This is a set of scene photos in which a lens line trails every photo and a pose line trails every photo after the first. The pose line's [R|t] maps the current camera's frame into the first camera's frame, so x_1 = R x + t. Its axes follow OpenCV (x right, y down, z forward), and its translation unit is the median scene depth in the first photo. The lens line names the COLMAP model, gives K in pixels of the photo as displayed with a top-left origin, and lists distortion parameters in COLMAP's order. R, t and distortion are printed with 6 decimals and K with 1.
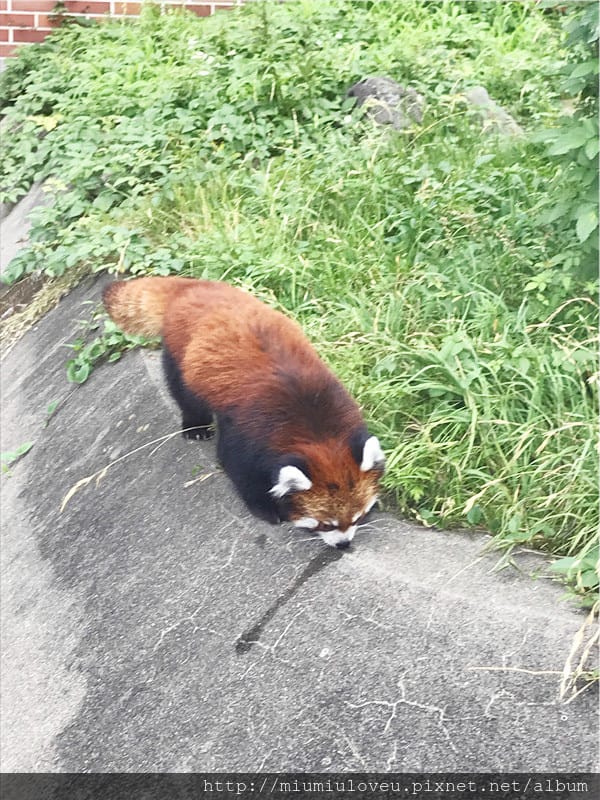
lens RADIAL K [[1931.6, 0, 300.2], [0, 1931.6, 399.5], [0, 0, 1]] dist [0.155380, 0.000000]
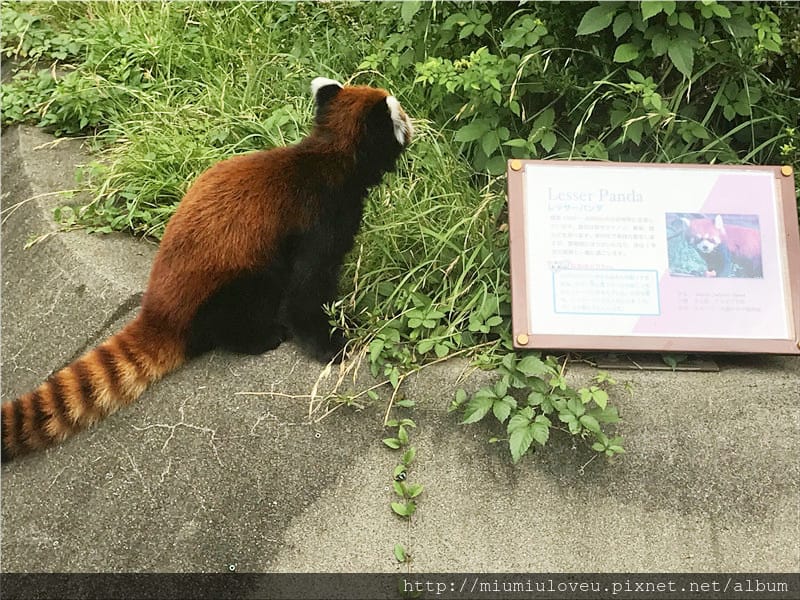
lens RADIAL K [[1931.6, 0, 399.8], [0, 1931.6, 300.6], [0, 0, 1]] dist [0.155380, 0.000000]
pose [[0.999579, -0.003331, 0.028810, 0.134679], [0.001925, 0.998812, 0.048699, 0.026327], [-0.028938, -0.048623, 0.998398, -0.116247]]
